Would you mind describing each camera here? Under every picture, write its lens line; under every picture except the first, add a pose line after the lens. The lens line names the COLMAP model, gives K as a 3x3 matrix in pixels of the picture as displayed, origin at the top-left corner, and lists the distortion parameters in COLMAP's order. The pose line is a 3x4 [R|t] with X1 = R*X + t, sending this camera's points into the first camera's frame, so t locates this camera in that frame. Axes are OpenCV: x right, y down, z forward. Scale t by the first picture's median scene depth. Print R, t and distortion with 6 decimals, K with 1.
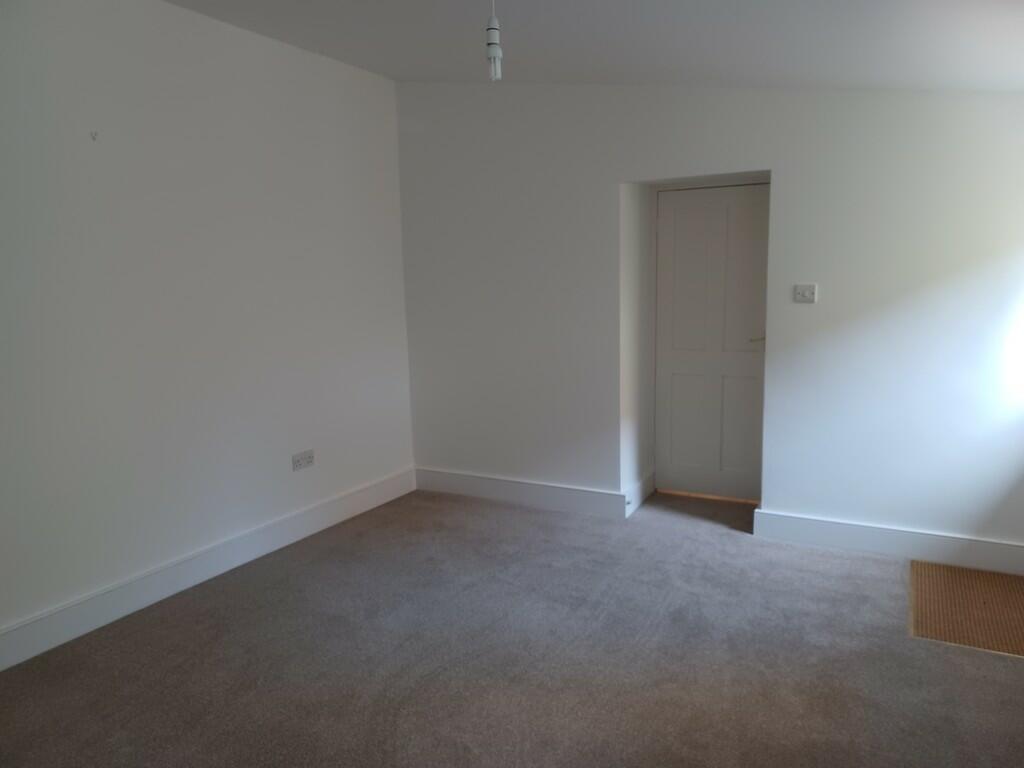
lens RADIAL K [[746.6, 0, 508.1], [0, 746.6, 381.6], [0, 0, 1]] dist [0.079535, -0.089219]
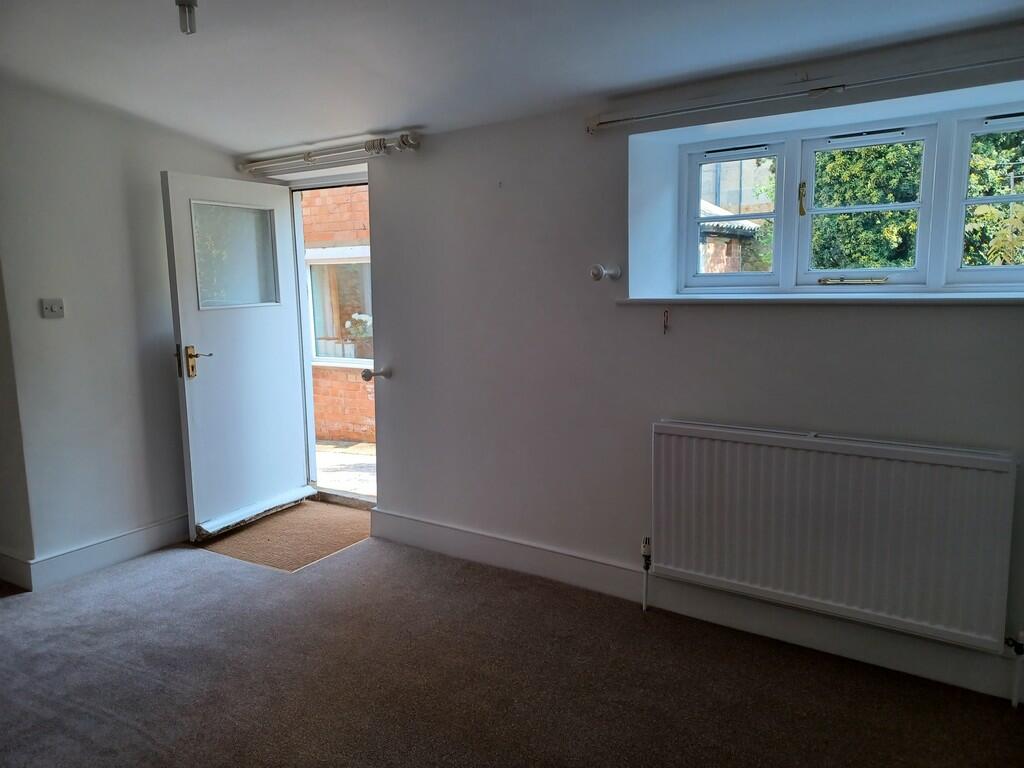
lens RADIAL K [[746.6, 0, 508.1], [0, 746.6, 381.6], [0, 0, 1]] dist [0.079535, -0.089219]
pose [[0.066025, -0.120806, 0.990478, -0.524128], [0.158644, 0.981288, 0.109110, -0.043401], [-0.985126, 0.149929, 0.083954, 0.405790]]
